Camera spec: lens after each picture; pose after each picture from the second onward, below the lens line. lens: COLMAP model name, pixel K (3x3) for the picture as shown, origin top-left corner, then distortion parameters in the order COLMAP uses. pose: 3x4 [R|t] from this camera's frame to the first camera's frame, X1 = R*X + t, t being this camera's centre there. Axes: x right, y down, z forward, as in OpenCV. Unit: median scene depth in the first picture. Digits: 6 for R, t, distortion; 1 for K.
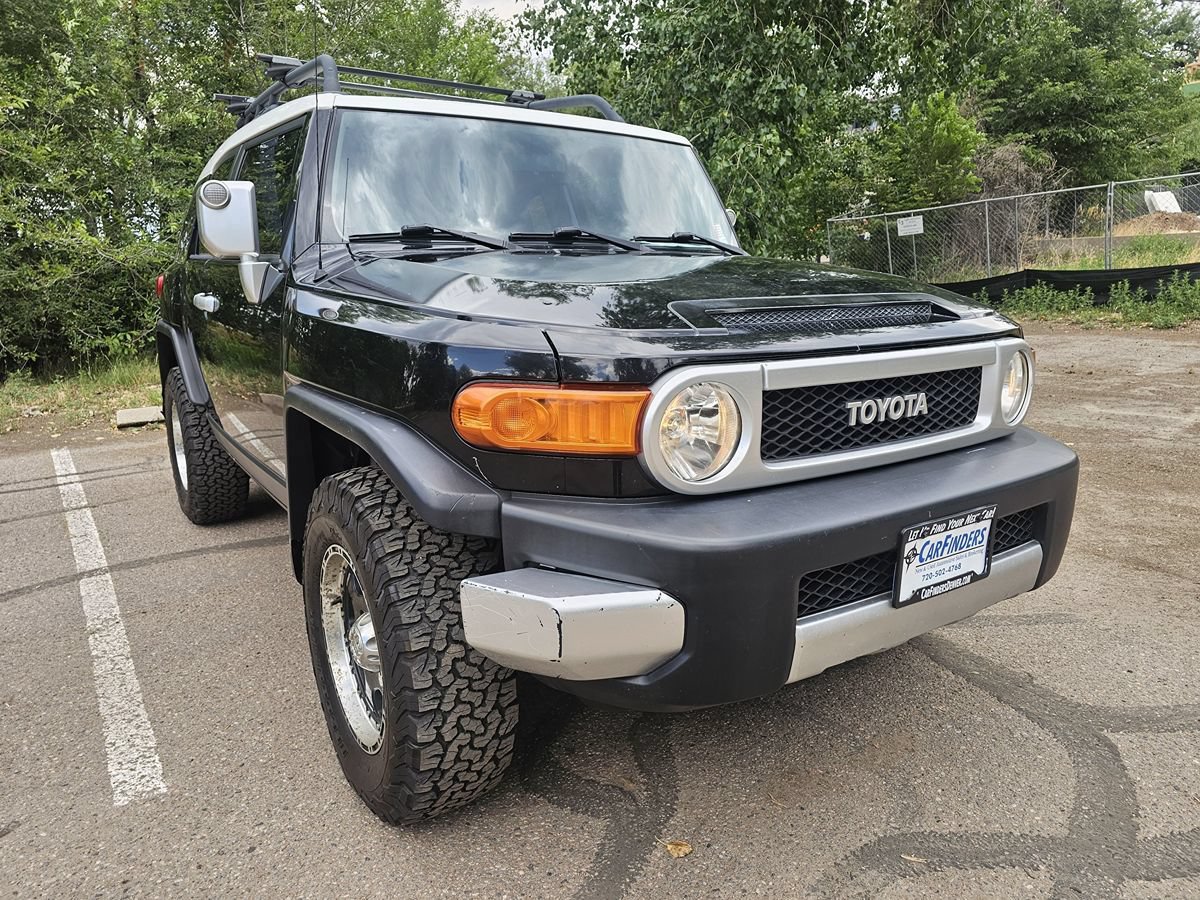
lens RADIAL K [[810.7, 0, 599.5], [0, 810.7, 445.8], [0, 0, 1]] dist [0.037654, -0.015304]
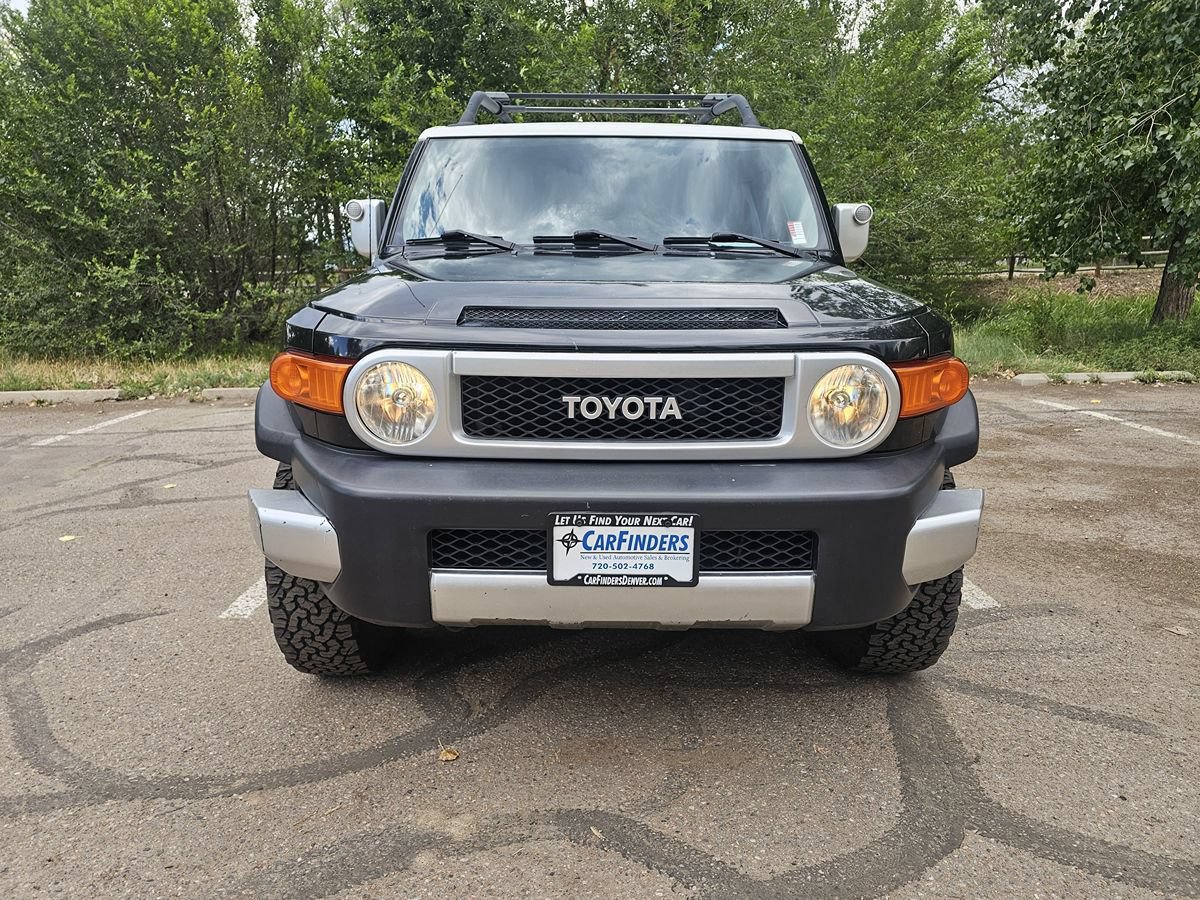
lens RADIAL K [[810.7, 0, 598.1], [0, 810.7, 451.6], [0, 0, 1]] dist [0.037654, -0.015304]
pose [[0.833388, 0.131374, -0.536848, 0.921623], [-0.126553, 0.990891, 0.046027, -0.034600], [0.538005, 0.029581, 0.842422, 0.102654]]
